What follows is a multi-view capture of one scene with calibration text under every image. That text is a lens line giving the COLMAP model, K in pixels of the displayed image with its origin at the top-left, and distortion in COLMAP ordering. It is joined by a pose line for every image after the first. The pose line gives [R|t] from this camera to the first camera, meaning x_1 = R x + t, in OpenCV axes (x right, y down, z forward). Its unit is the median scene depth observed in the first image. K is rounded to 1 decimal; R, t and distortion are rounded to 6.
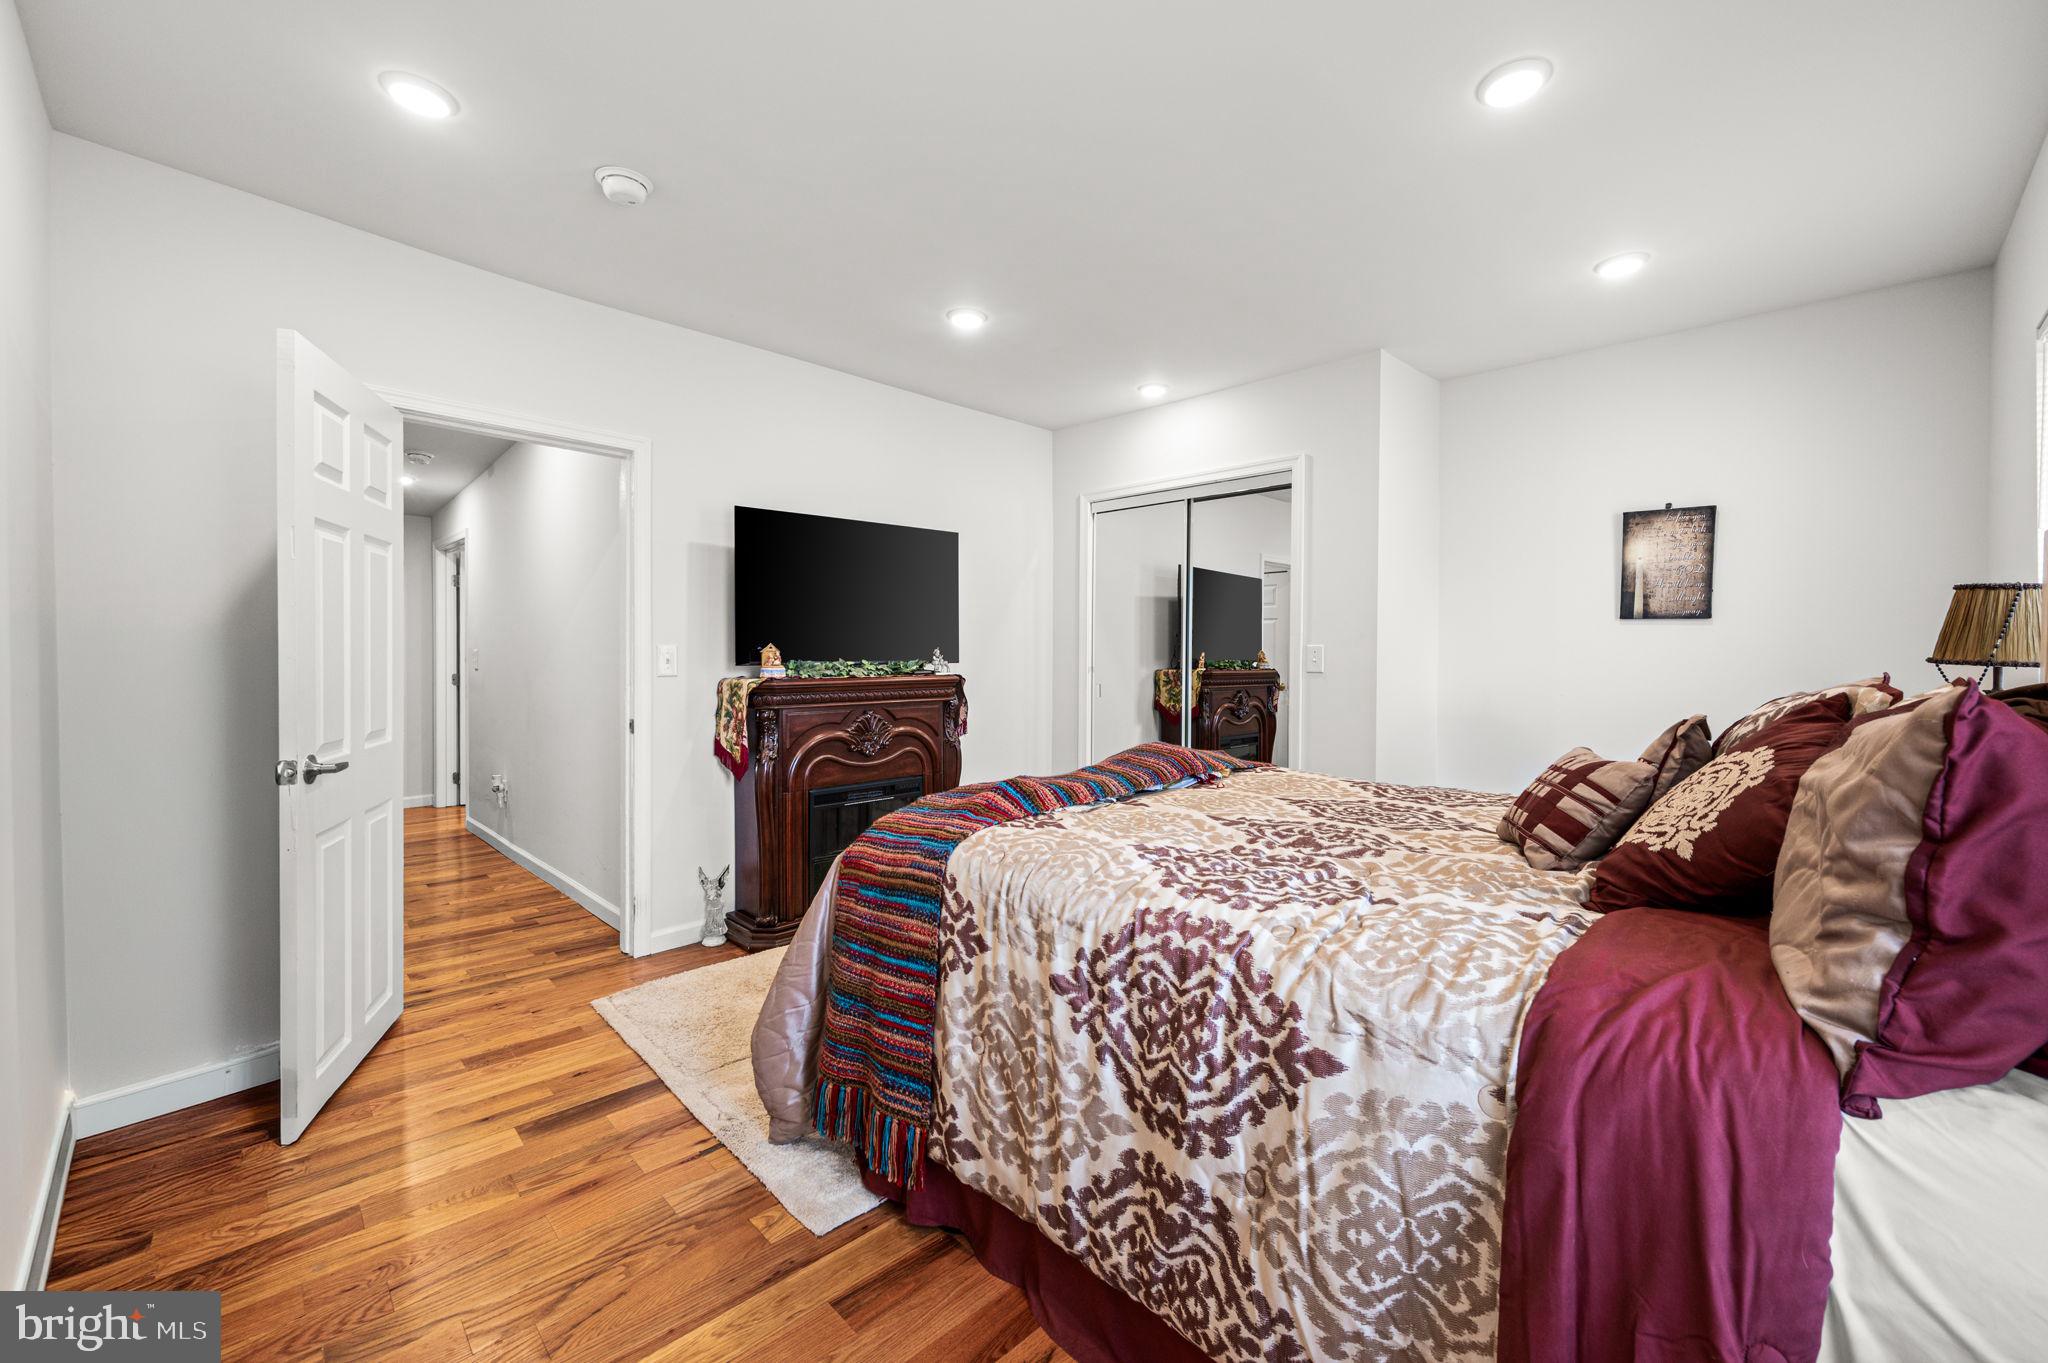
lens RADIAL K [[817.5, 0, 1028.3], [0, 817.5, 657.7], [0, 0, 1]] dist [-0.000796, -0.000335]
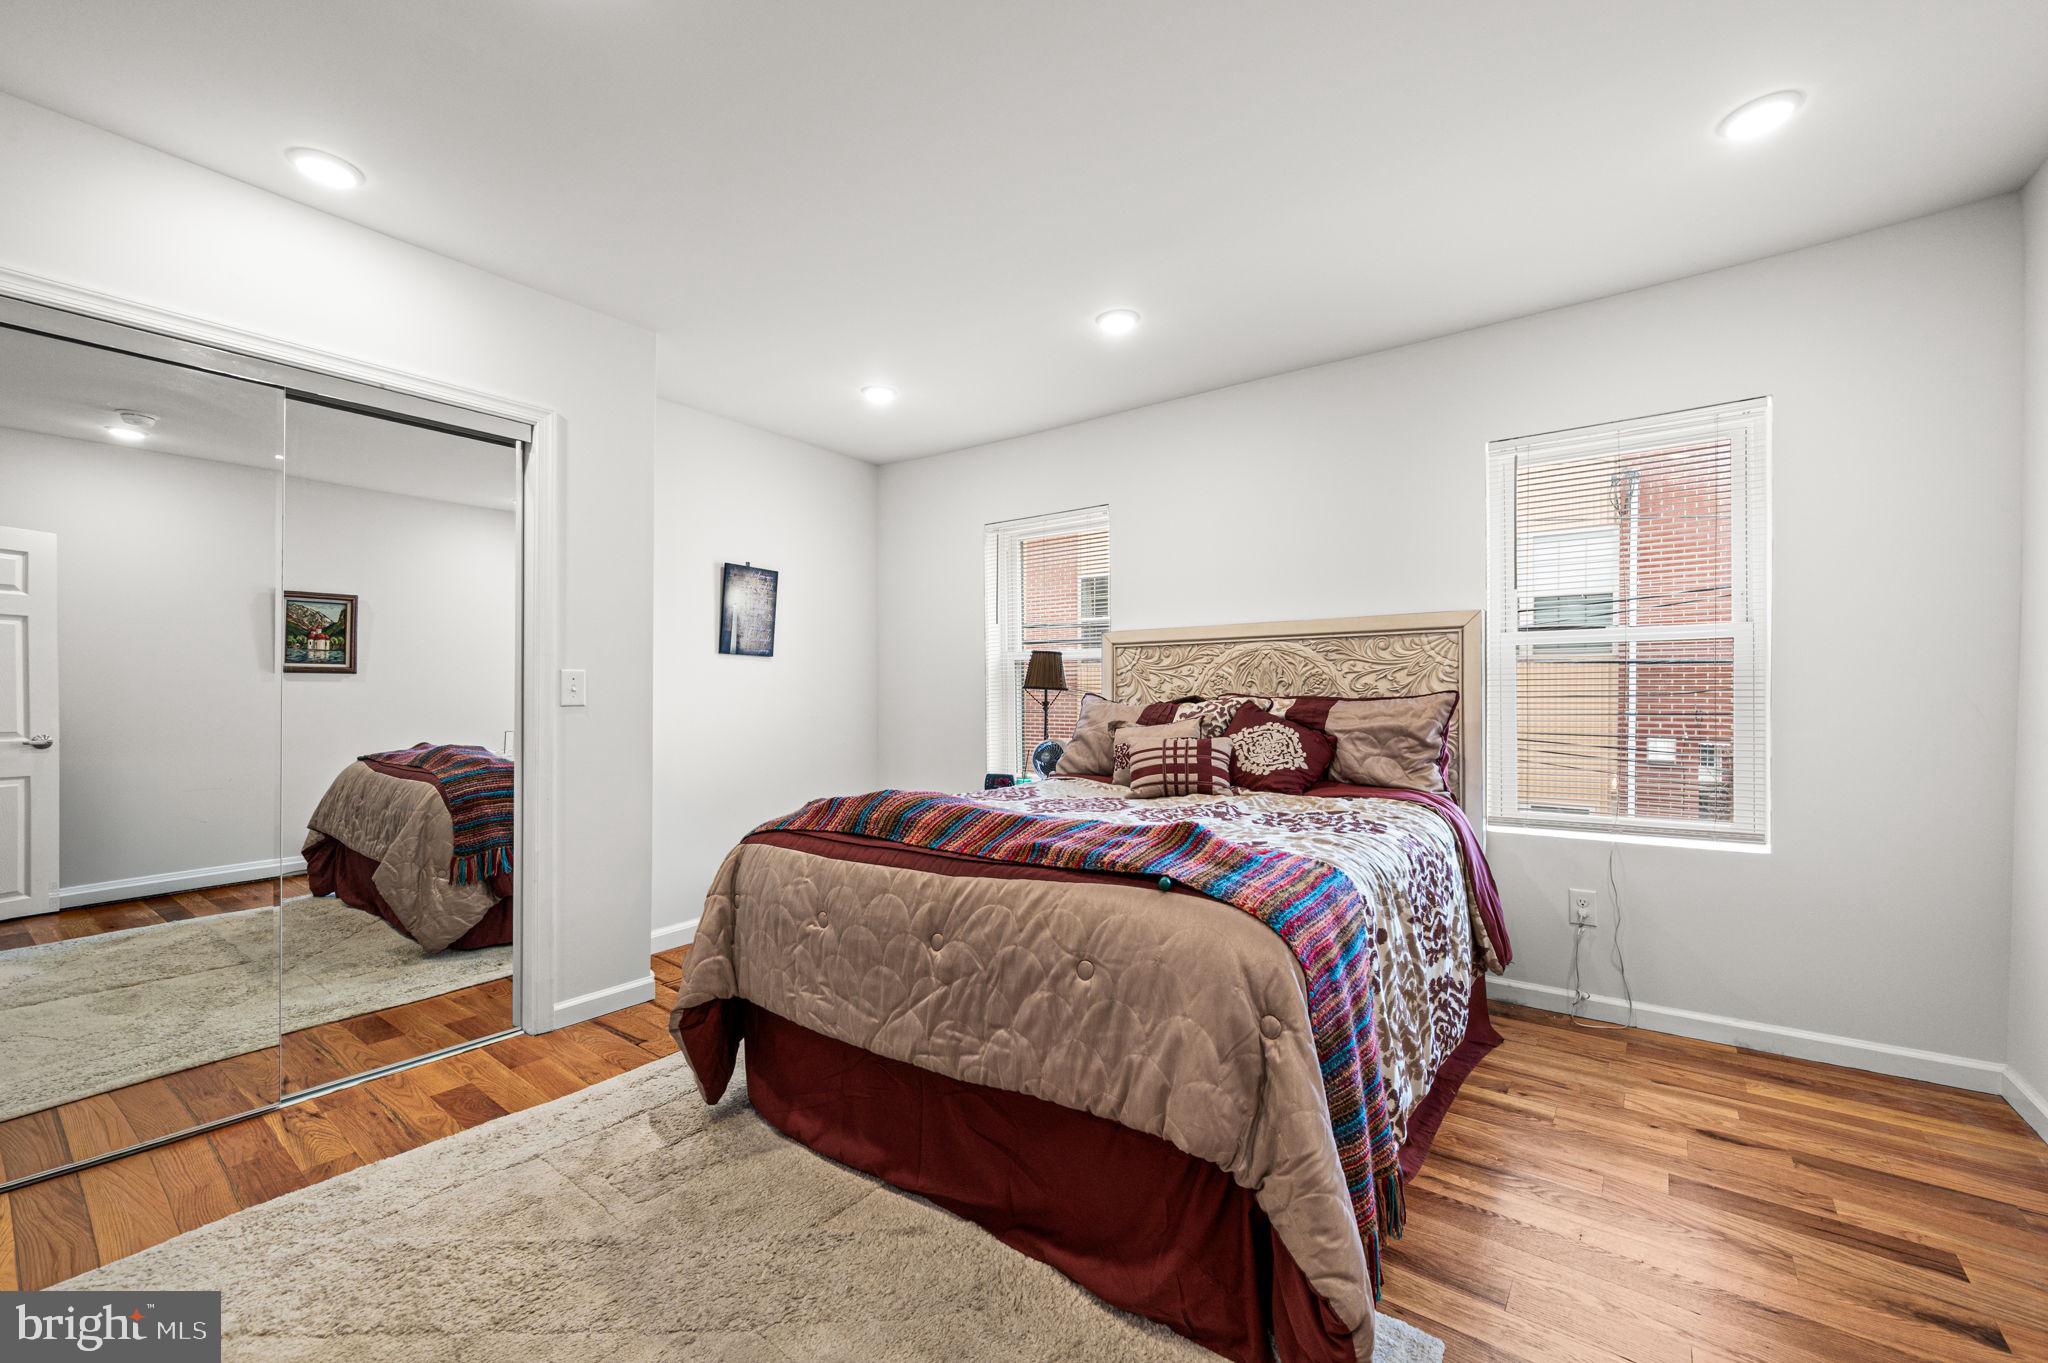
lens RADIAL K [[810.8, 0, 1038.6], [0, 810.8, 694.2], [0, 0, 1]] dist [0.000529, 0.000512]
pose [[-0.148453, -0.011076, 0.988857, -0.601341], [0.004345, 0.999920, 0.011852, -0.001367], [-0.988910, 0.006056, -0.148393, 0.894821]]
